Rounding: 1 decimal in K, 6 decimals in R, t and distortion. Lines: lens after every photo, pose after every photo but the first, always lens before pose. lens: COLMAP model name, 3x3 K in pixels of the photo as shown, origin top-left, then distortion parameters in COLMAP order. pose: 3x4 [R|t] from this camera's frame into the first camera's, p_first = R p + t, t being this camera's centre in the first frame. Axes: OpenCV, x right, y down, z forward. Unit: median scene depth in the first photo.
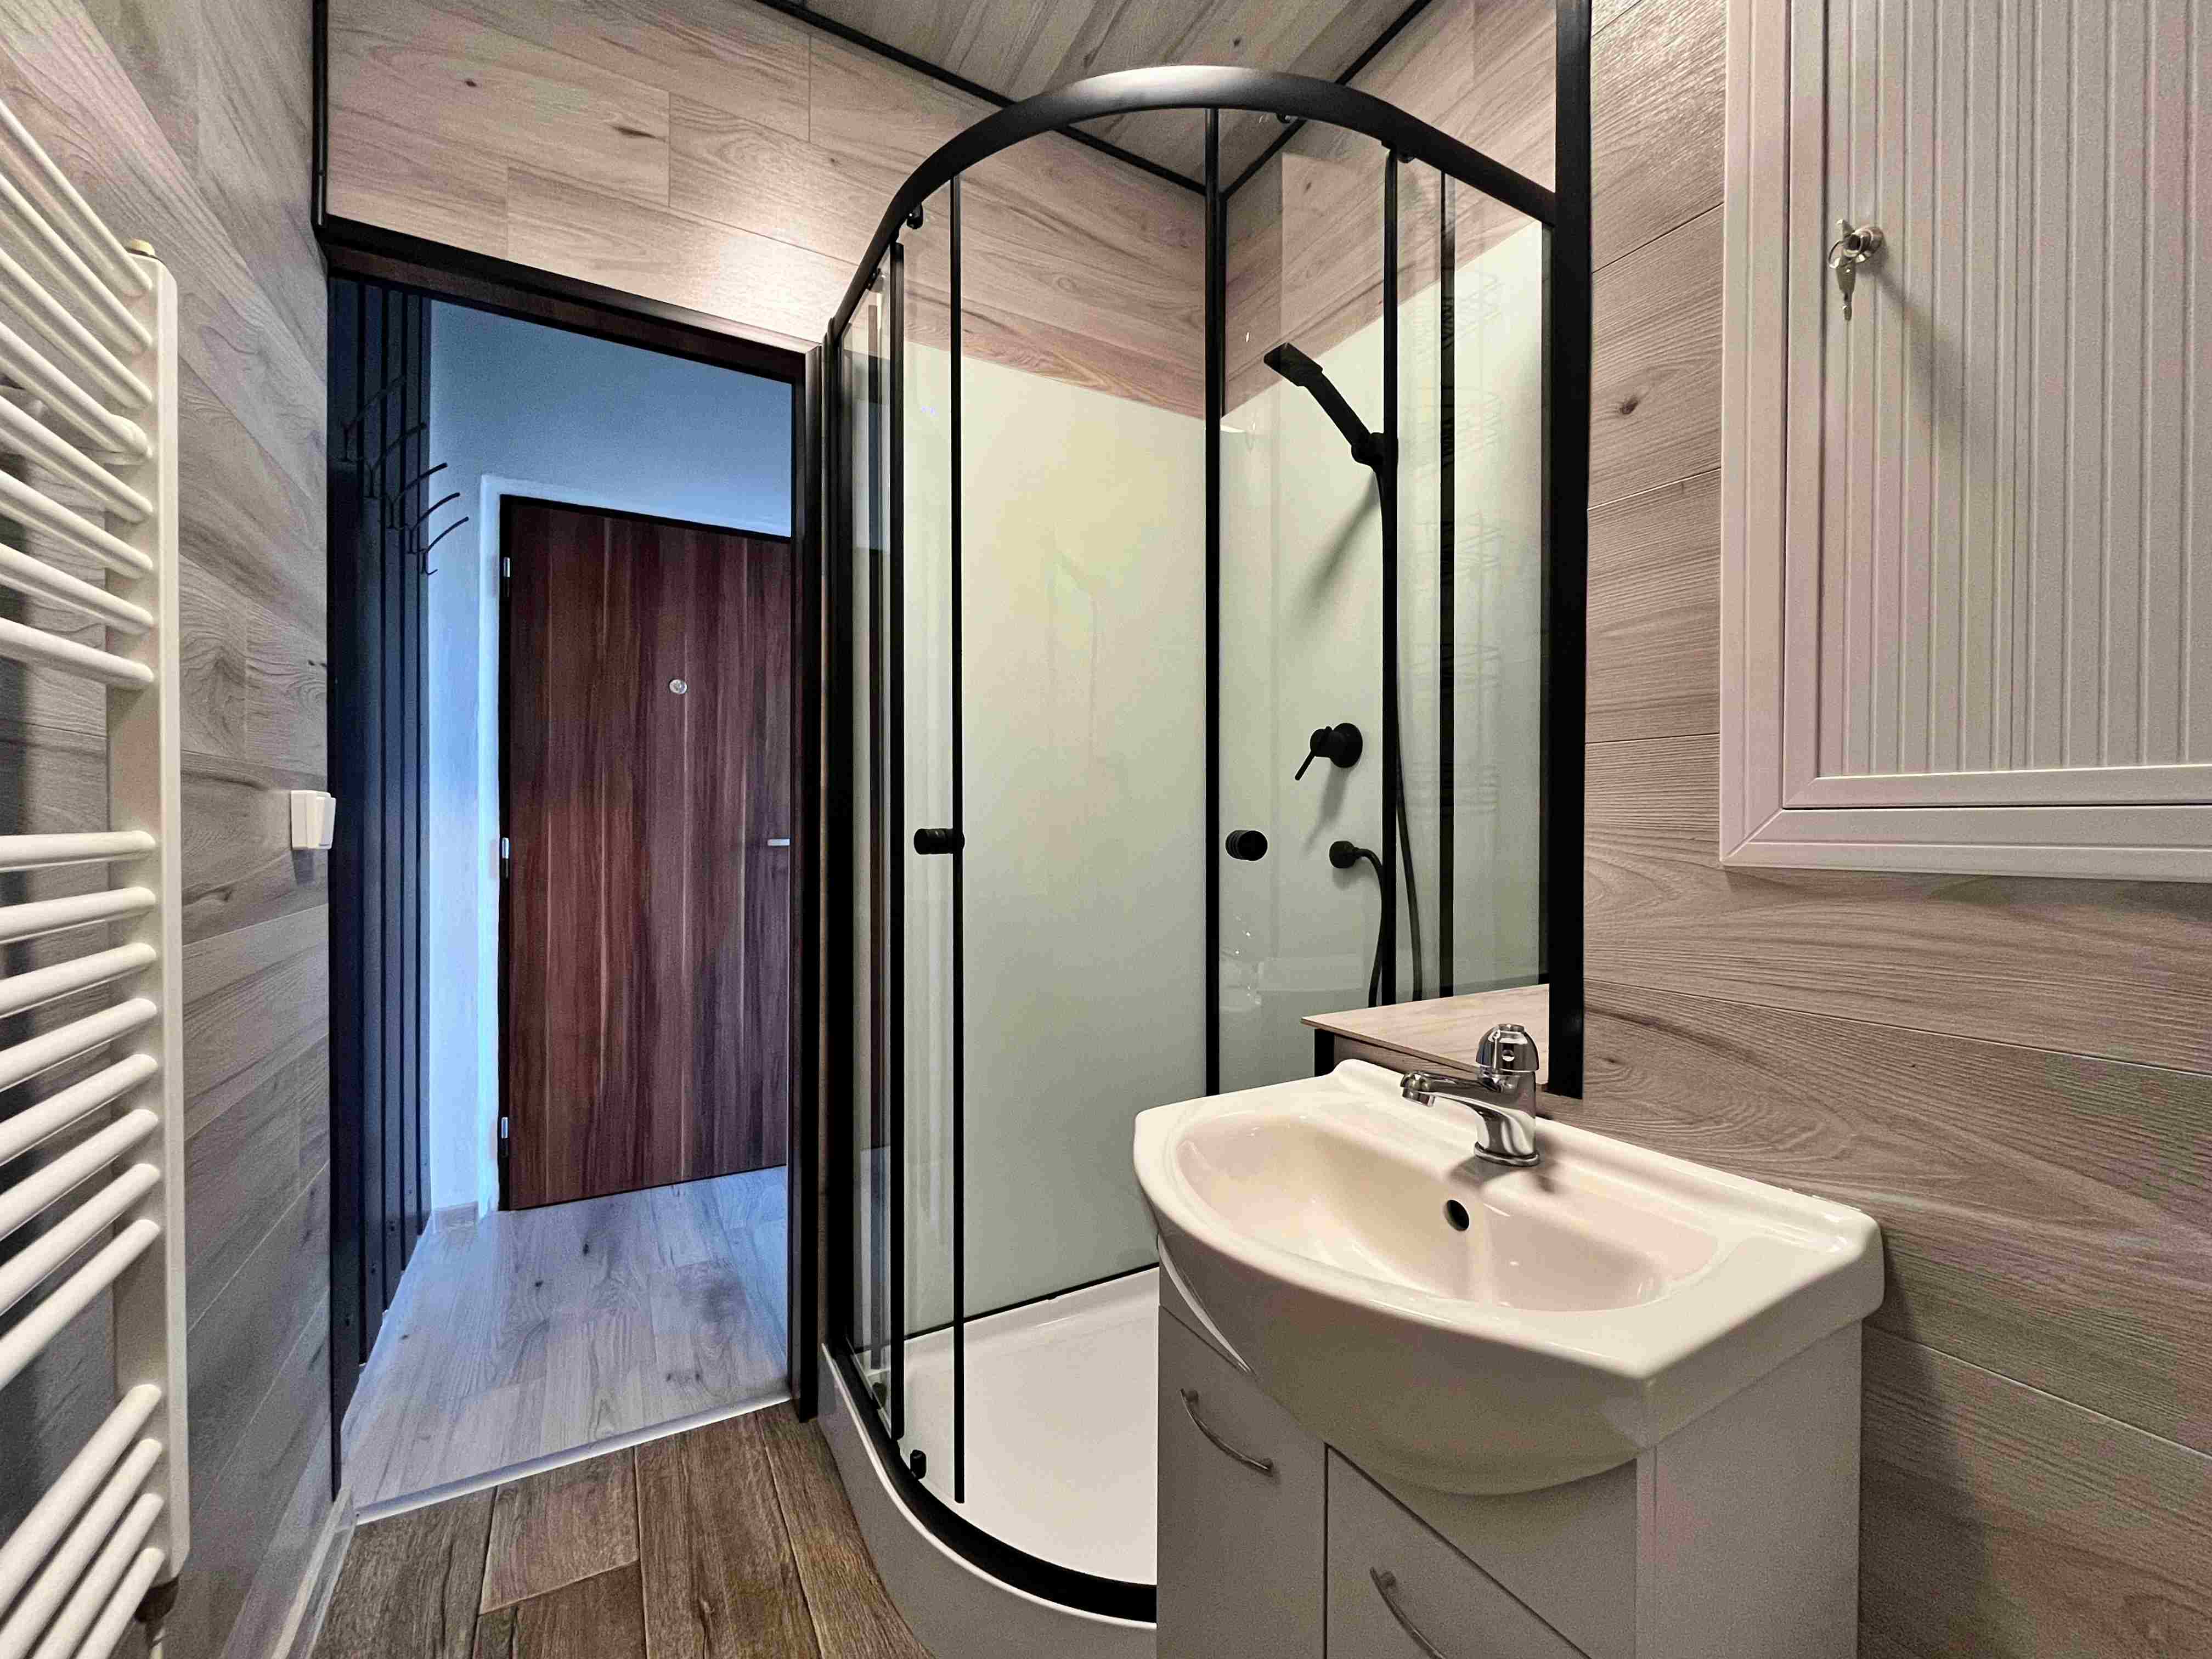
lens RADIAL K [[912.8, 0, 1096.8], [0, 912.8, 828.0], [0, 0, 1]] dist [-0.004323, 0.000535]
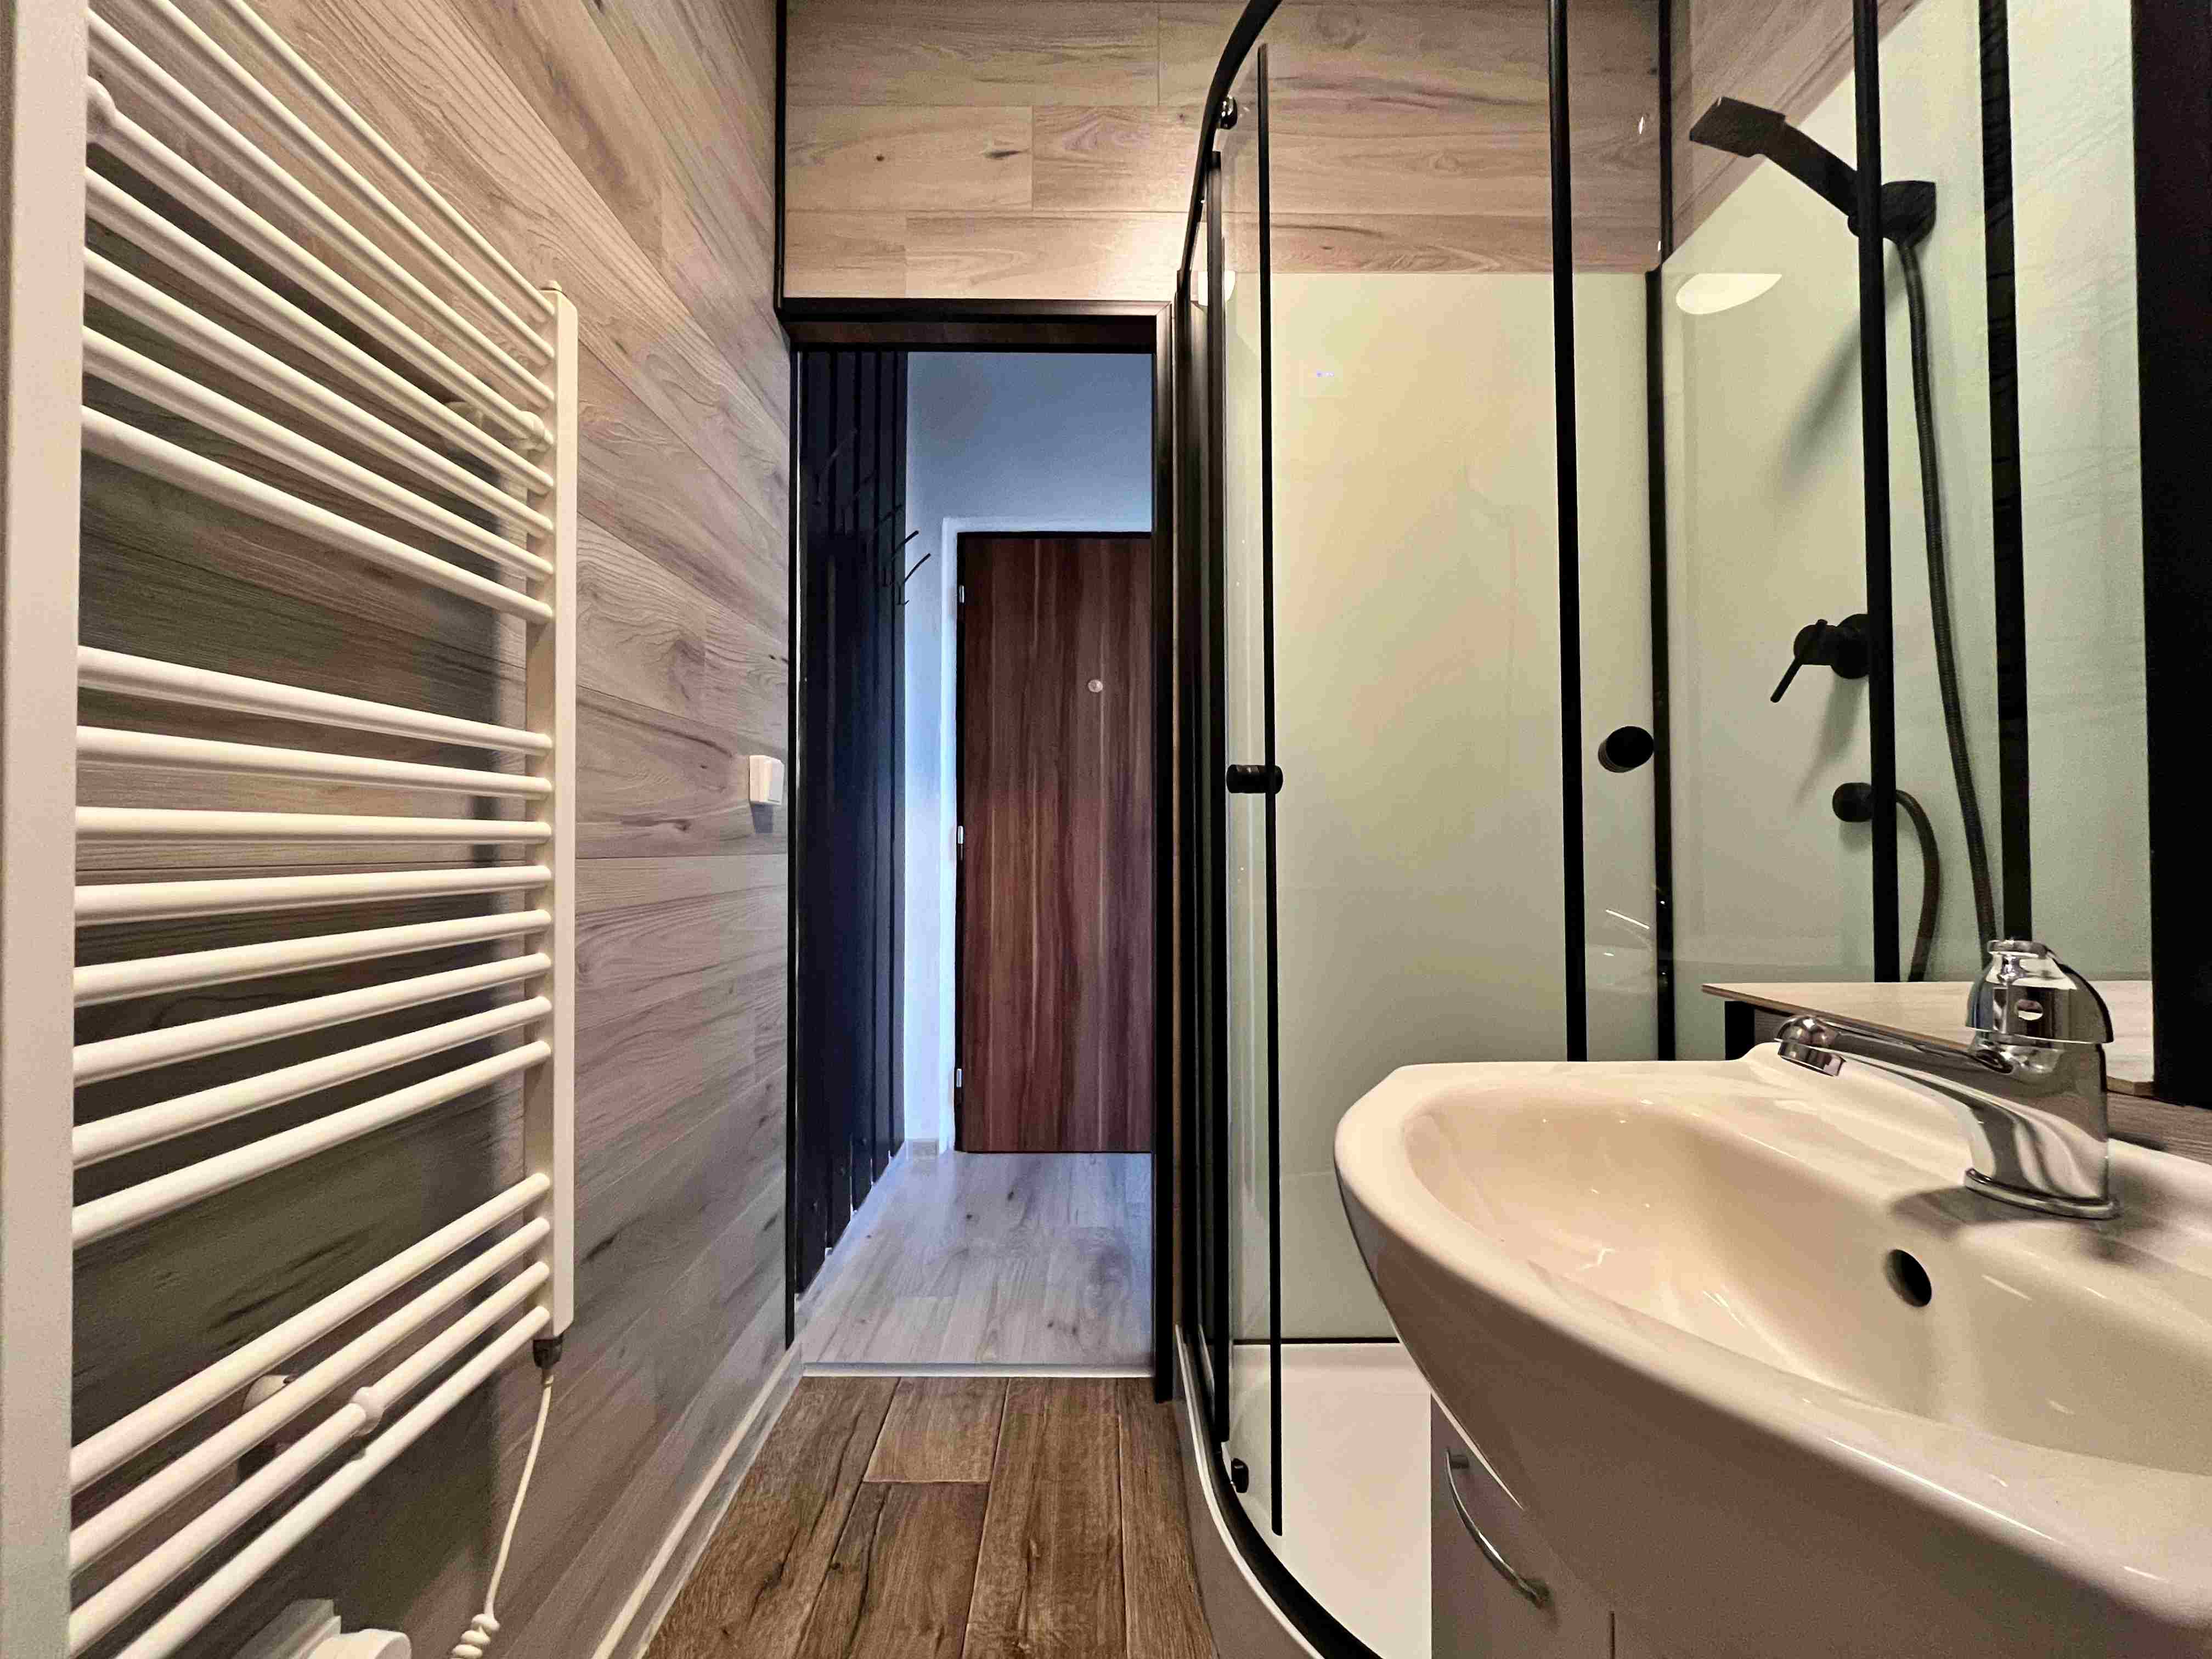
lens RADIAL K [[912.8, 0, 1100.2], [0, 912.8, 831.4], [0, 0, 1]] dist [-0.004323, 0.000535]
pose [[0.872917, -0.012563, -0.487708, 0.134855], [-0.000652, 0.999637, -0.026917, 0.091704], [0.487869, 0.023815, 0.872592, 0.140234]]
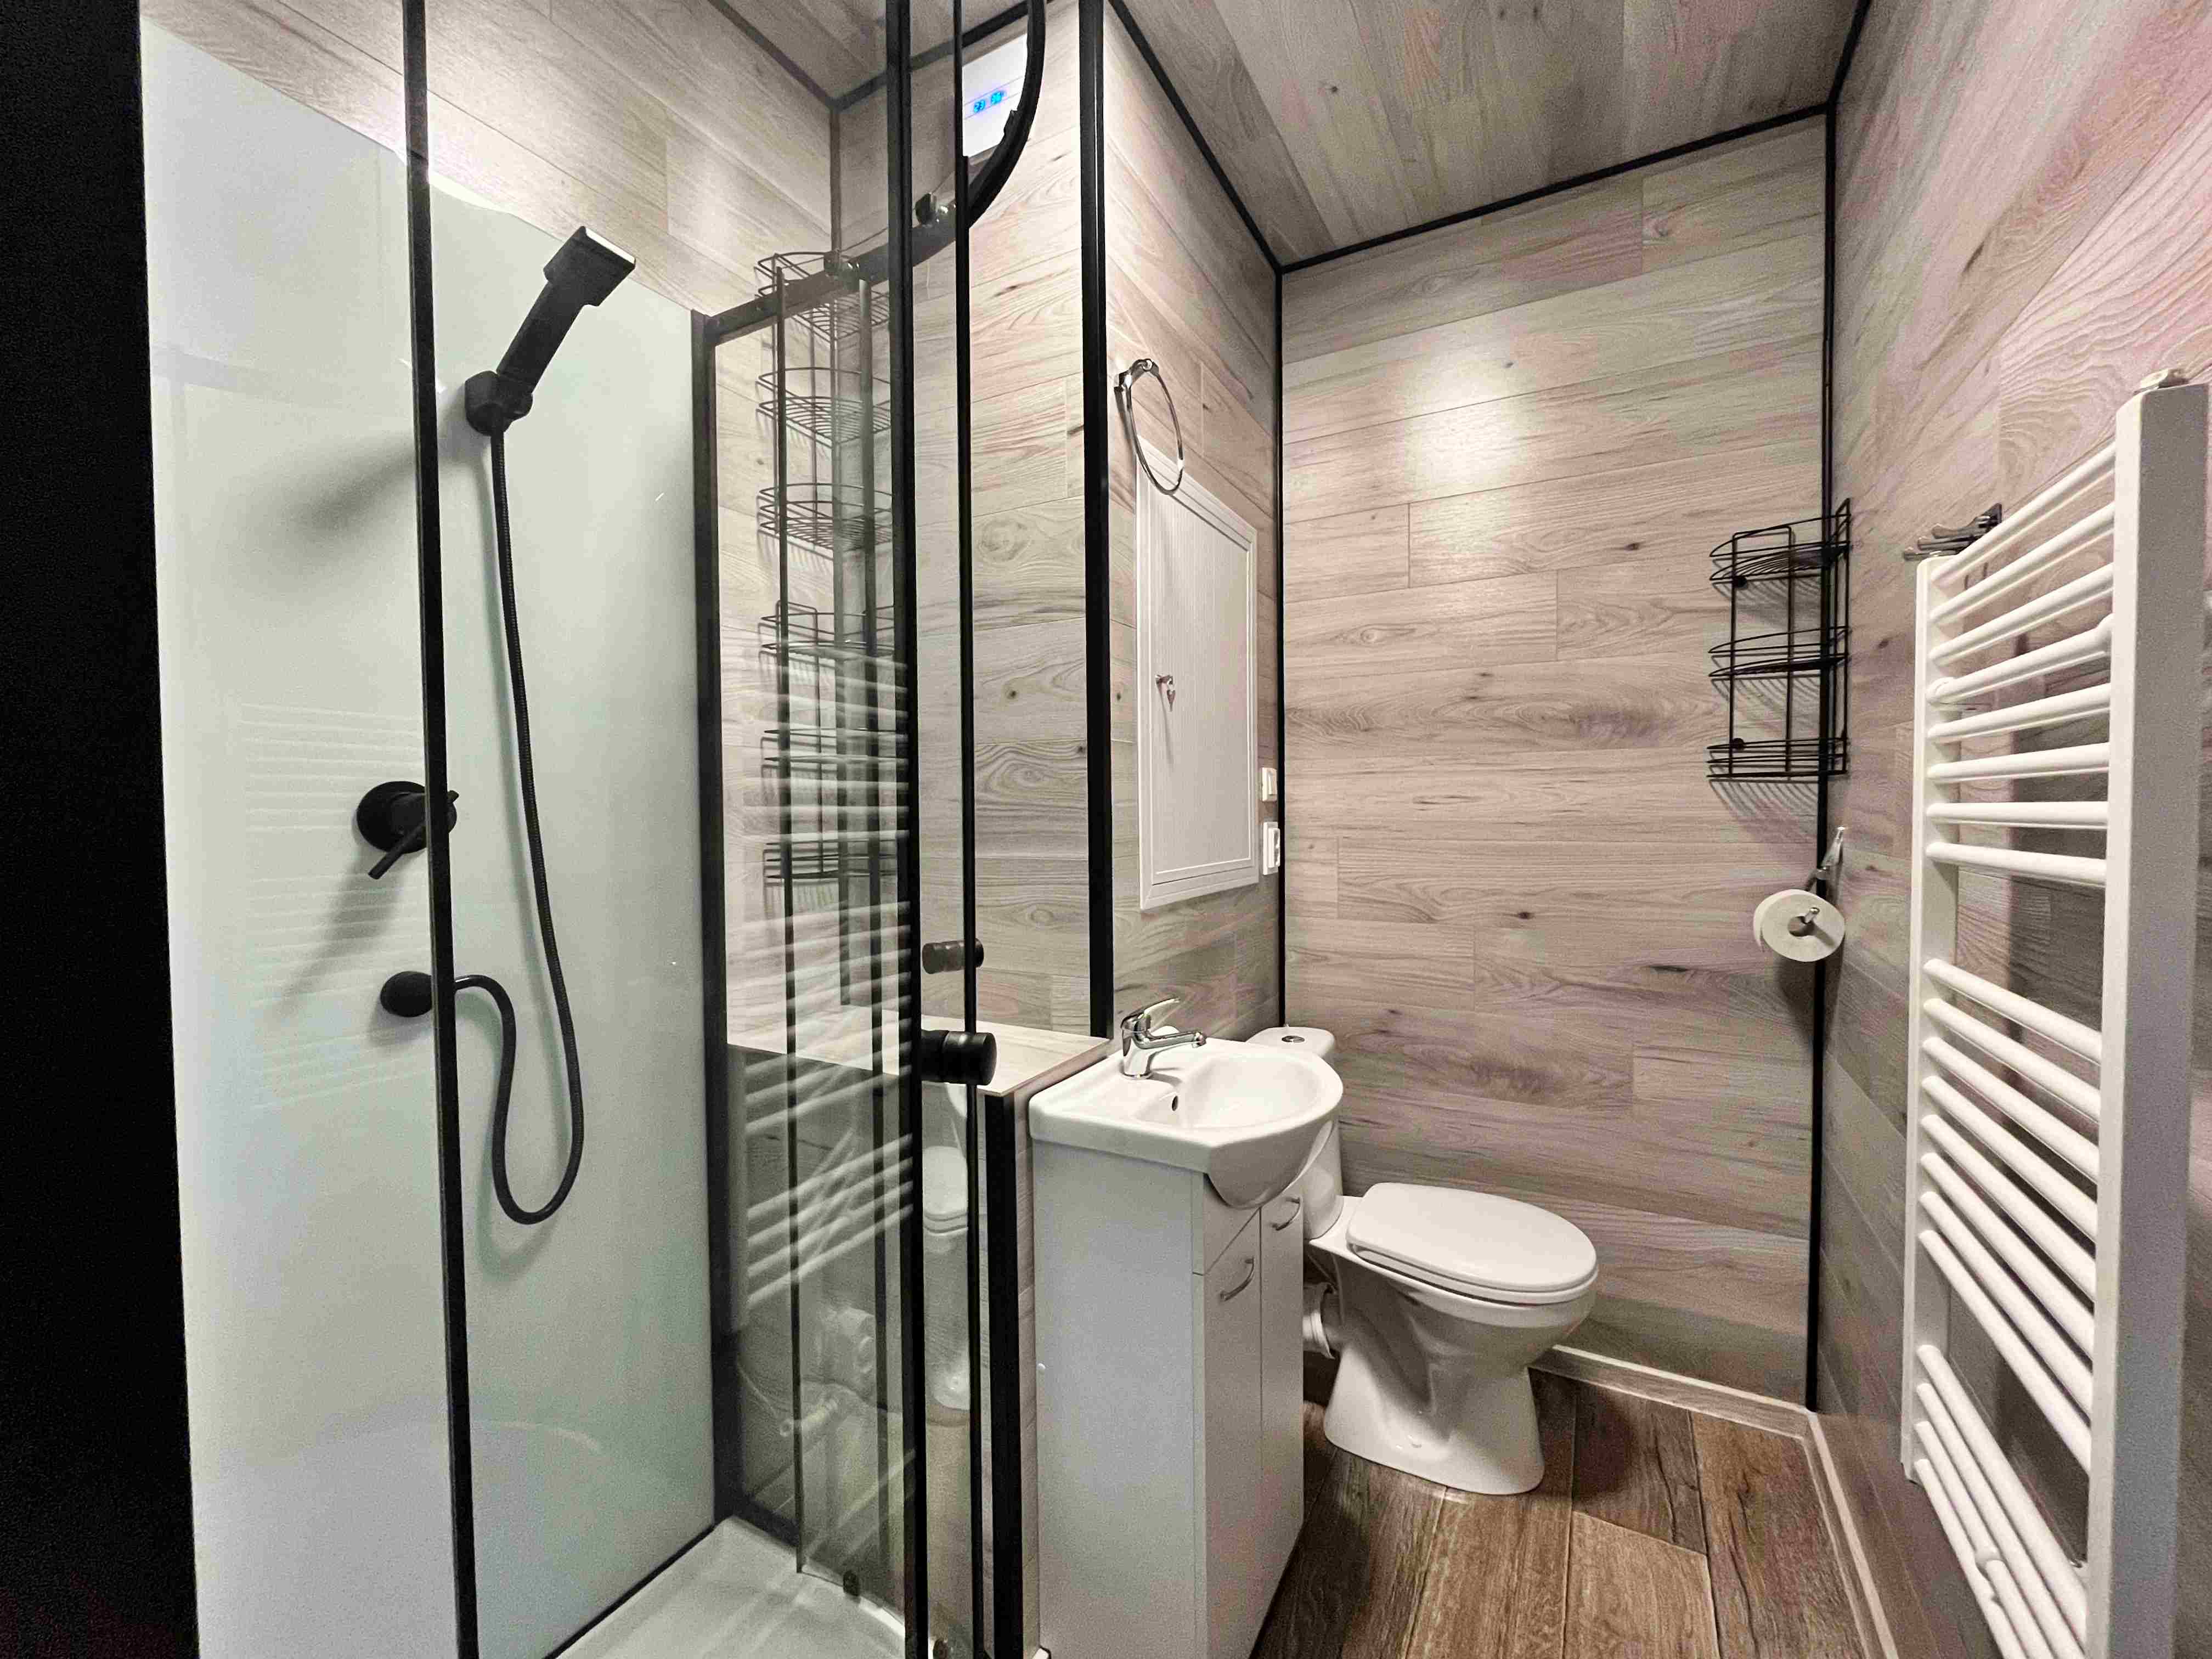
lens RADIAL K [[912.8, 0, 1094.1], [0, 912.8, 833.2], [0, 0, 1]] dist [-0.004323, 0.000535]
pose [[-0.526241, -0.027713, 0.849884, -0.680186], [0.014207, 0.999043, 0.041374, -0.138661], [-0.850217, 0.033847, -0.525343, 1.255762]]
